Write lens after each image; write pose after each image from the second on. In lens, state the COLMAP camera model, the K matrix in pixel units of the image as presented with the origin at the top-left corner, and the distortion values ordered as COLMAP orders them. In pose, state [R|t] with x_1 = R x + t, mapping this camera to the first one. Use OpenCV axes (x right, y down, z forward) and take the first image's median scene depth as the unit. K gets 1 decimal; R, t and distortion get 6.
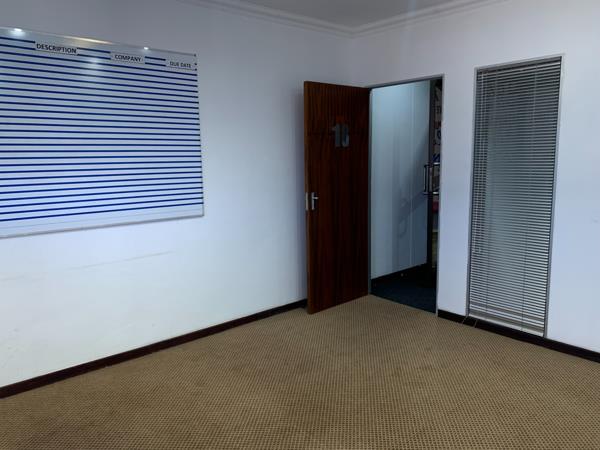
lens RADIAL K [[451.3, 0, 300.0], [0, 451.3, 225.0], [0, 0, 1]] dist [0.004689, -0.006405]
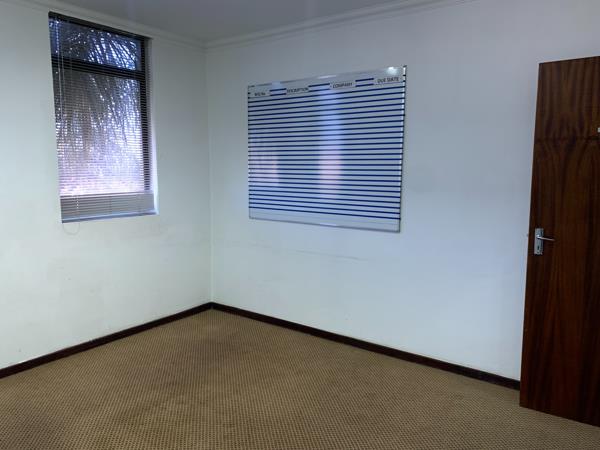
lens RADIAL K [[451.3, 0, 300.0], [0, 451.3, 225.0], [0, 0, 1]] dist [0.004689, -0.006405]
pose [[0.229122, 0.135167, -0.963967, 0.659995], [-0.164030, 0.981511, 0.098640, -0.095172], [0.959478, 0.135519, 0.247058, 0.559601]]
